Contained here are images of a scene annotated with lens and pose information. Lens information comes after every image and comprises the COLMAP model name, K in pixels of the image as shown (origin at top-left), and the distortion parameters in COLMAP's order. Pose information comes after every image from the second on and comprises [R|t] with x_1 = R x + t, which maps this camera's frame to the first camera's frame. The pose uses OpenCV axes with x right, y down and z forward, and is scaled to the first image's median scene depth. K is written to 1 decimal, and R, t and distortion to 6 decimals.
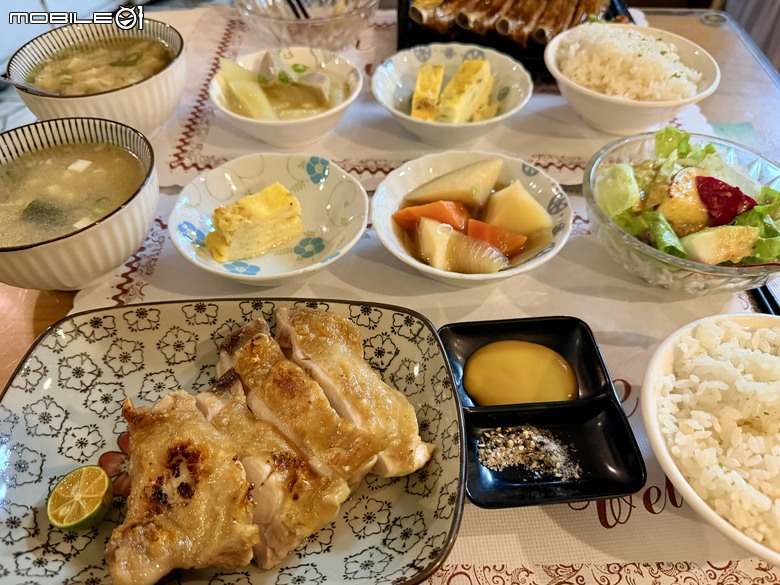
lens RADIAL K [[423.1, 0, 390.0], [0, 423.1, 292.5], [0, 0, 1]] dist [0.003473, -0.000987]
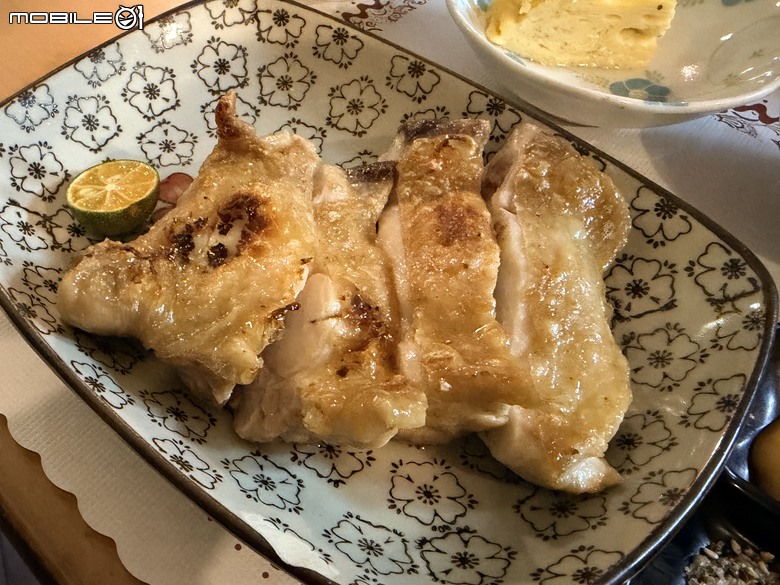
lens RADIAL K [[735.2, 0, 390.0], [0, 735.2, 292.5], [0, 0, 1]] dist [0.096219, -0.133316]
pose [[0.750698, 0.585074, -0.306822, 0.033659], [-0.523006, 0.810065, 0.265067, 0.083346], [0.403630, -0.038516, 0.914111, 0.117230]]
